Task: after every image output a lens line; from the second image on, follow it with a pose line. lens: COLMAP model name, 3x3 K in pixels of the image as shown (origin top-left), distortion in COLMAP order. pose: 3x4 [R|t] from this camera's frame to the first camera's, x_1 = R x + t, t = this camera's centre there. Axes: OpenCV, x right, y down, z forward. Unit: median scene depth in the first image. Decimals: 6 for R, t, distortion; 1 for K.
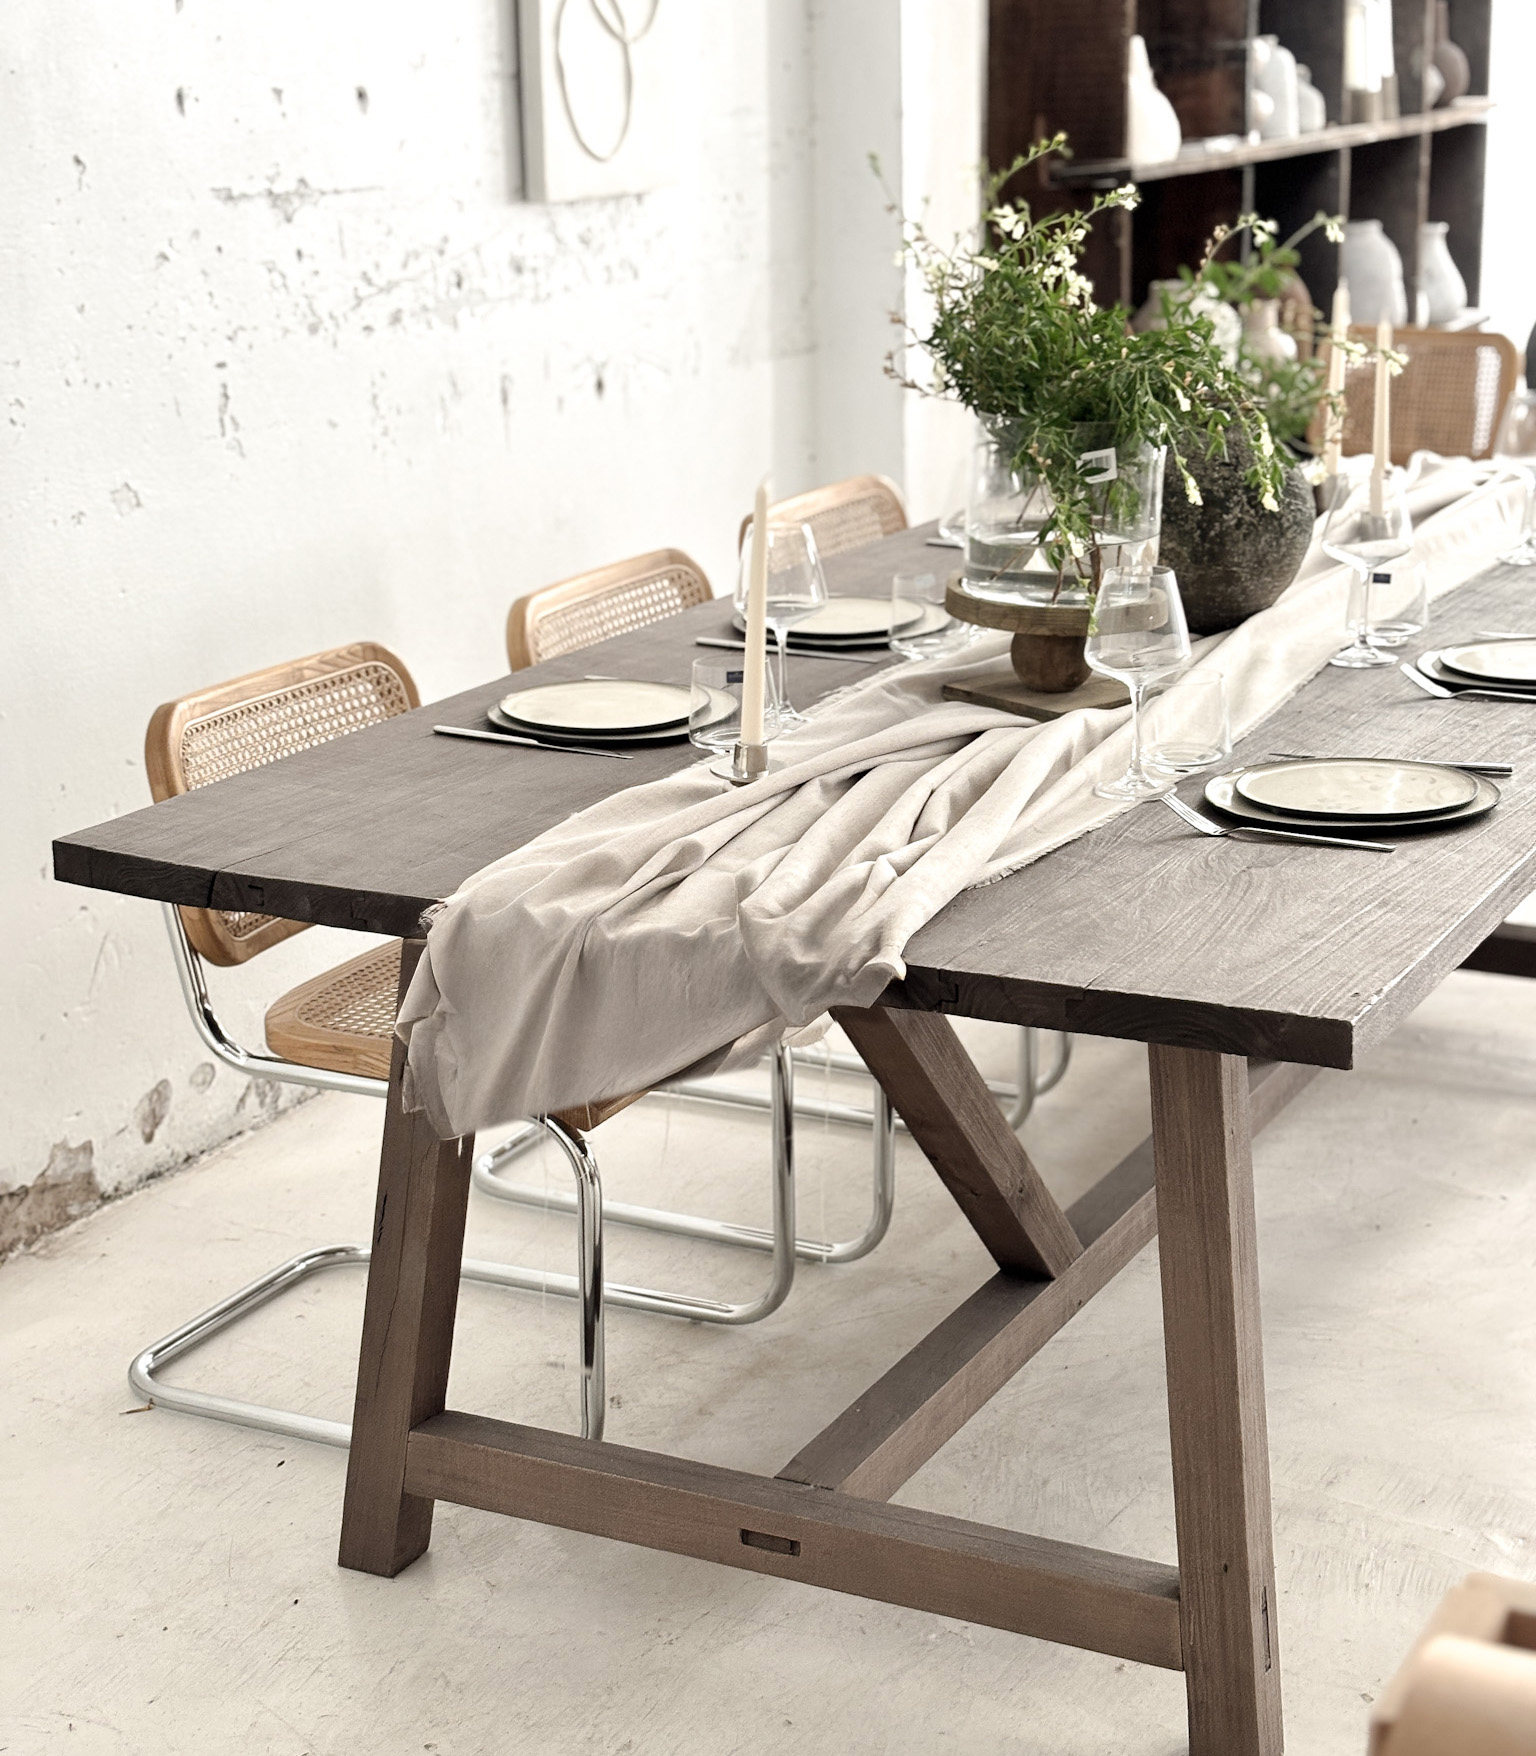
lens RADIAL K [[3111.8, 0, 768.1], [0, 3111.8, 893.0], [0, 0, 1]] dist [0.226505, -0.698602]
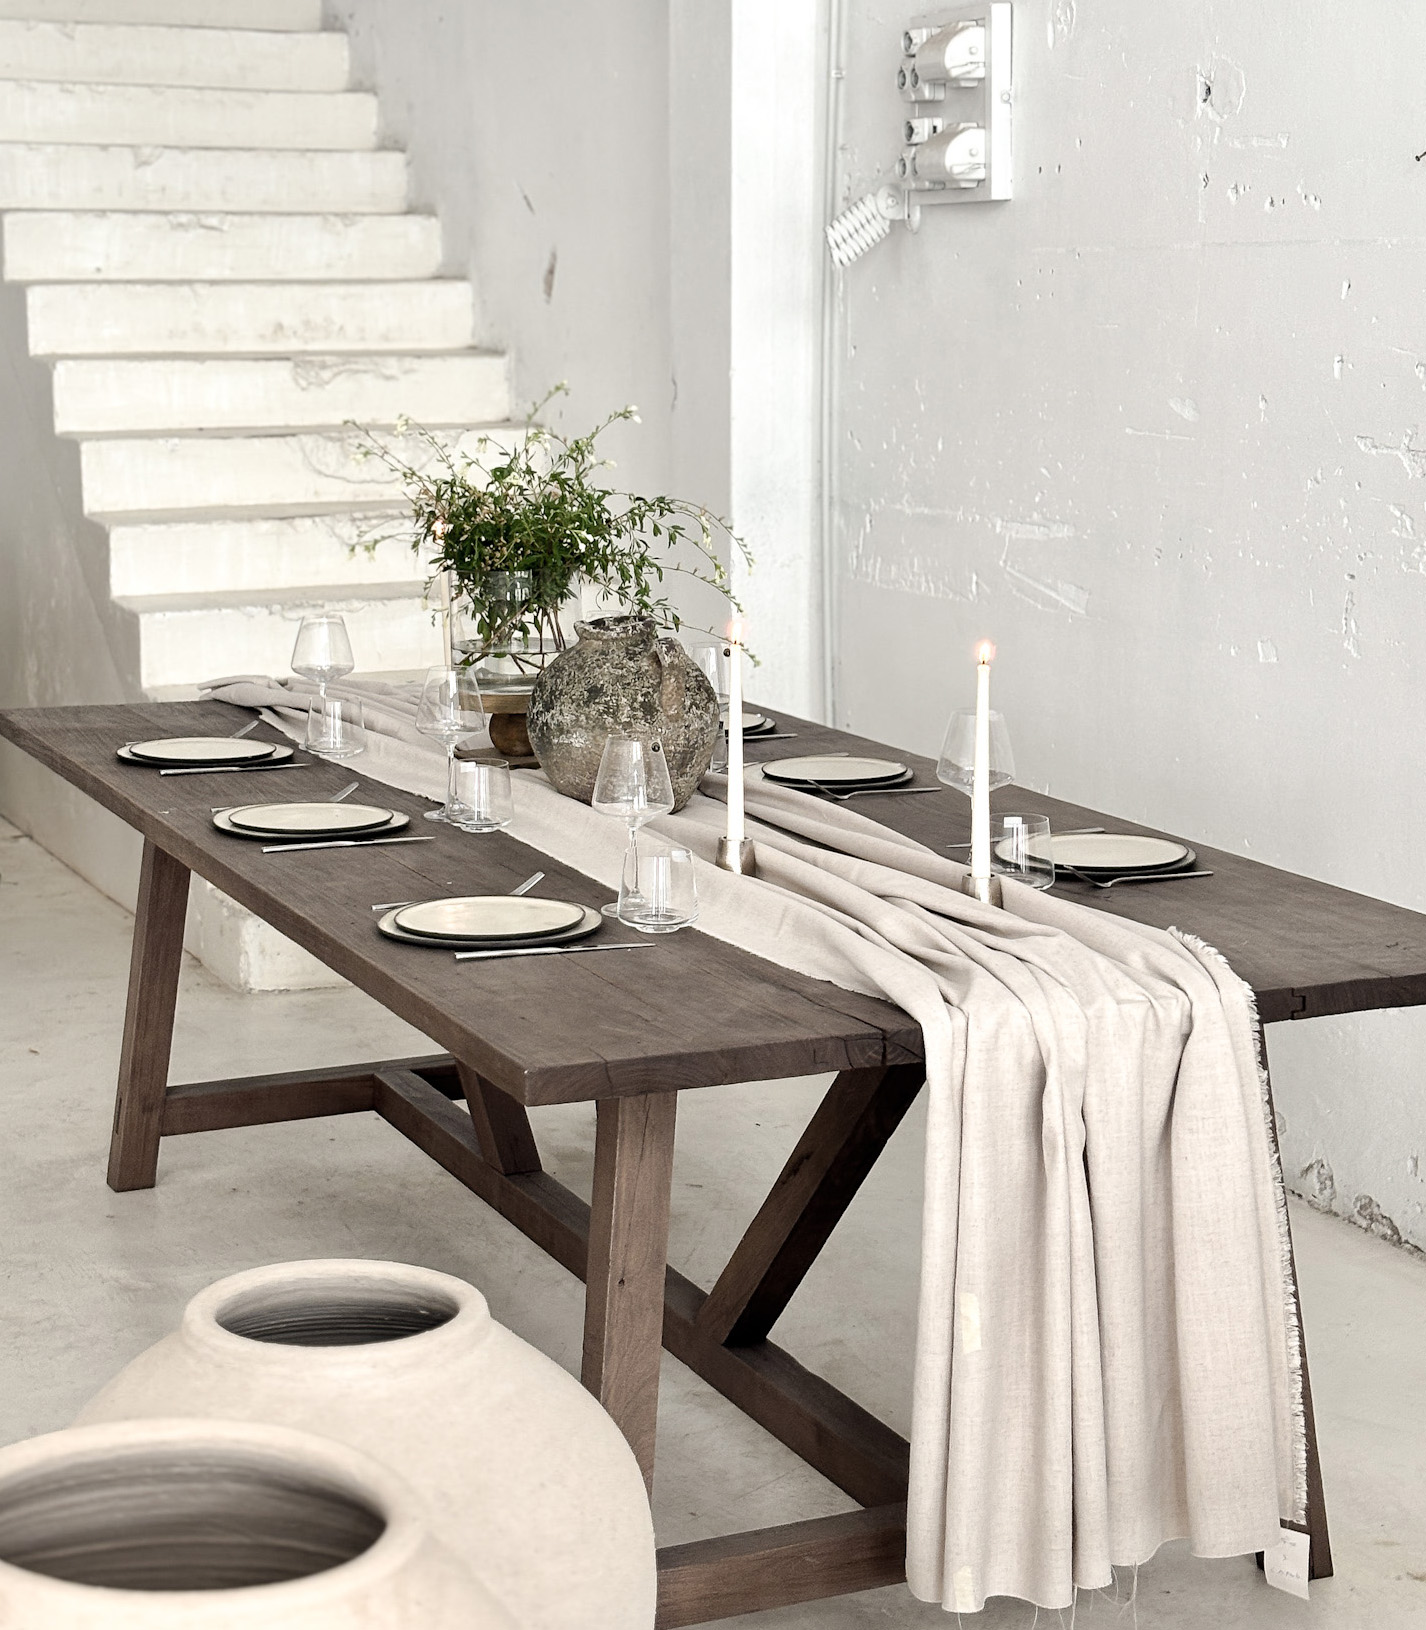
lens RADIAL K [[3047.0, 0, 712.8], [0, 3047.0, 714.4], [0, 0, 1]] dist [0.264107, -1.726253]
pose [[-0.620863, 0.132021, -0.772722, 1.045873], [-0.208920, 0.922200, 0.325422, -0.524249], [0.755567, 0.363479, -0.544978, 1.711080]]
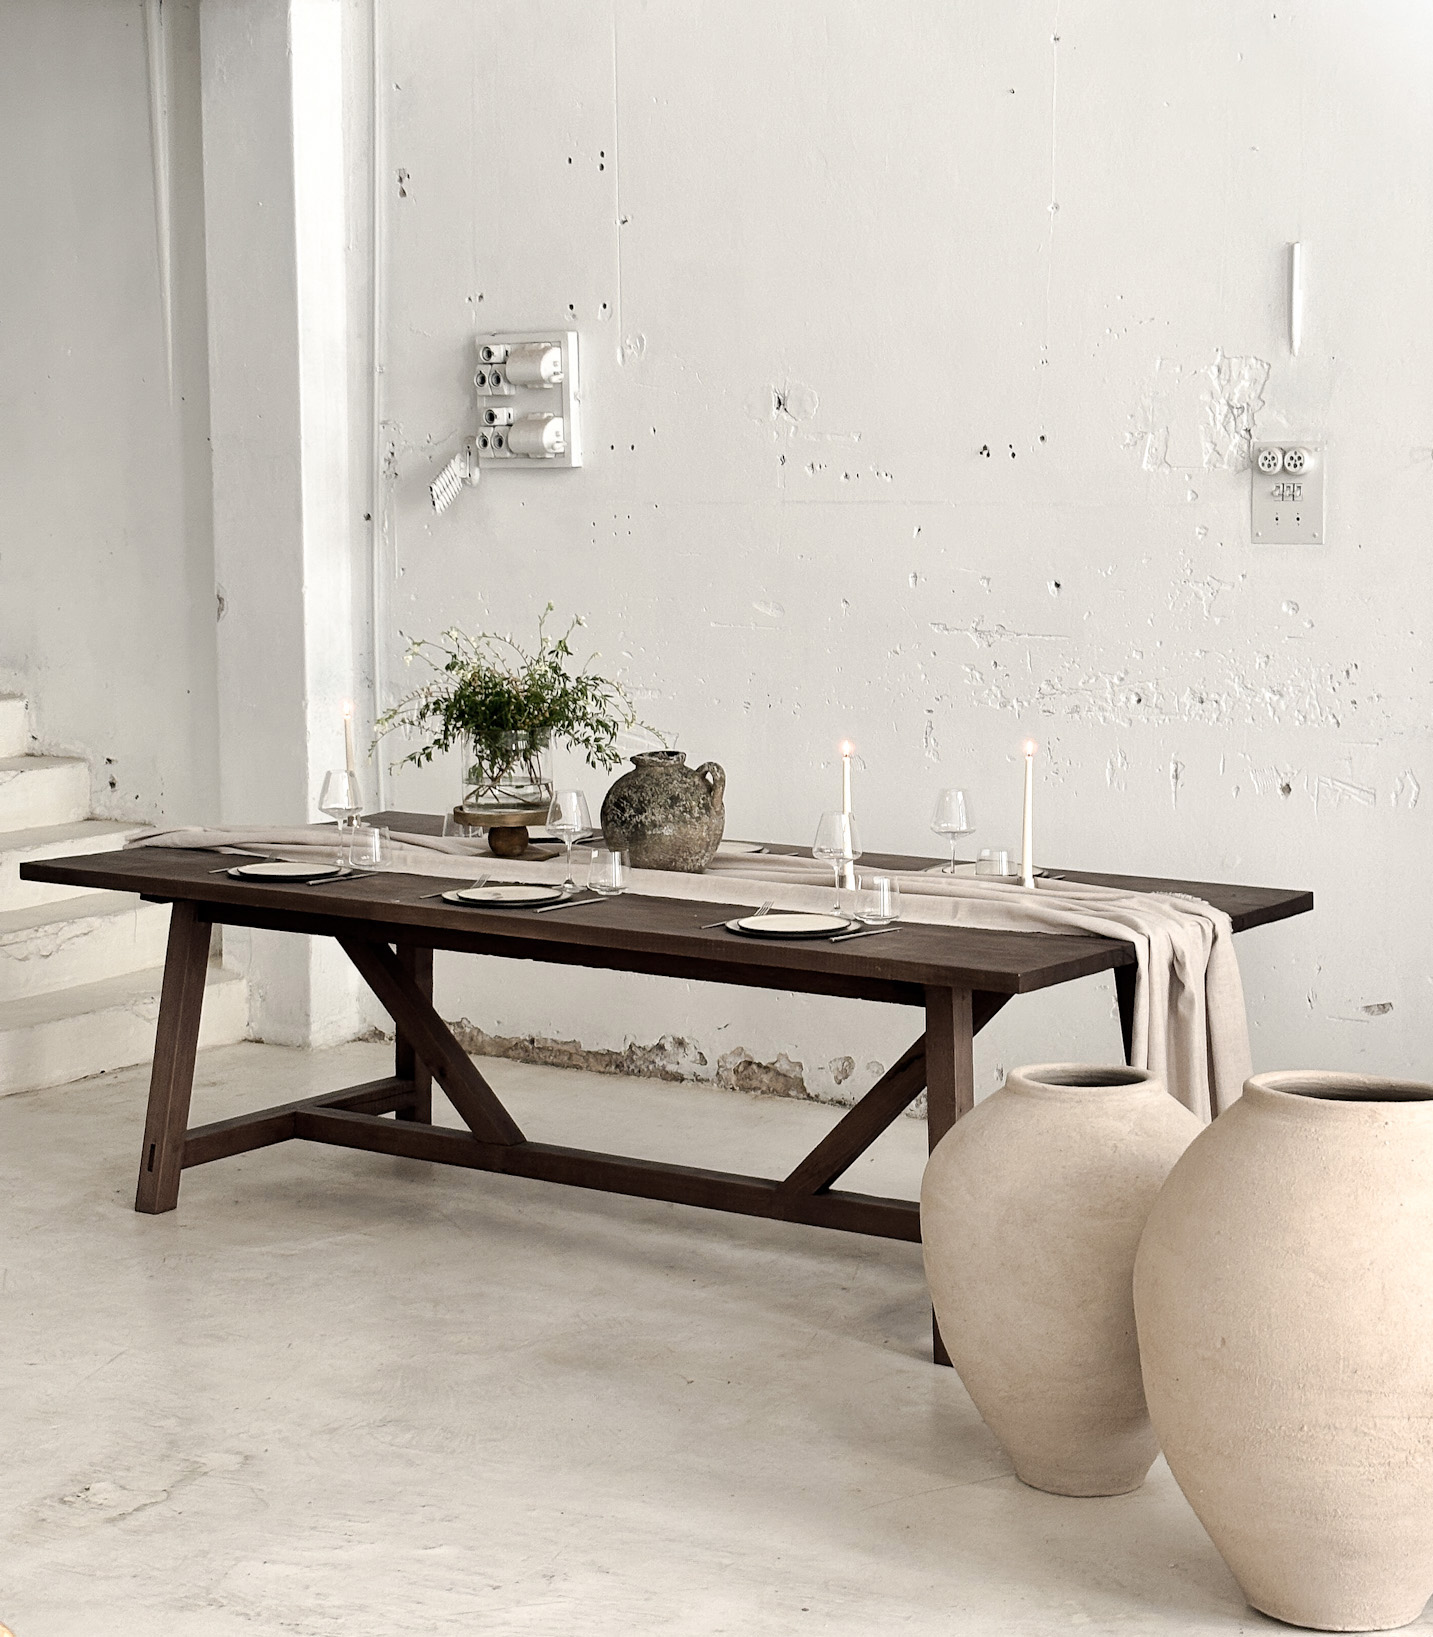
lens RADIAL K [[3063.9, 0, 758.2], [0, 3063.9, 781.7], [0, 0, 1]] dist [0.209667, -0.128777]
pose [[-0.119052, 0.124479, -0.985054, 1.968528], [-0.274797, 0.949225, 0.153163, -0.446834], [0.954103, 0.288924, -0.078800, 1.225838]]
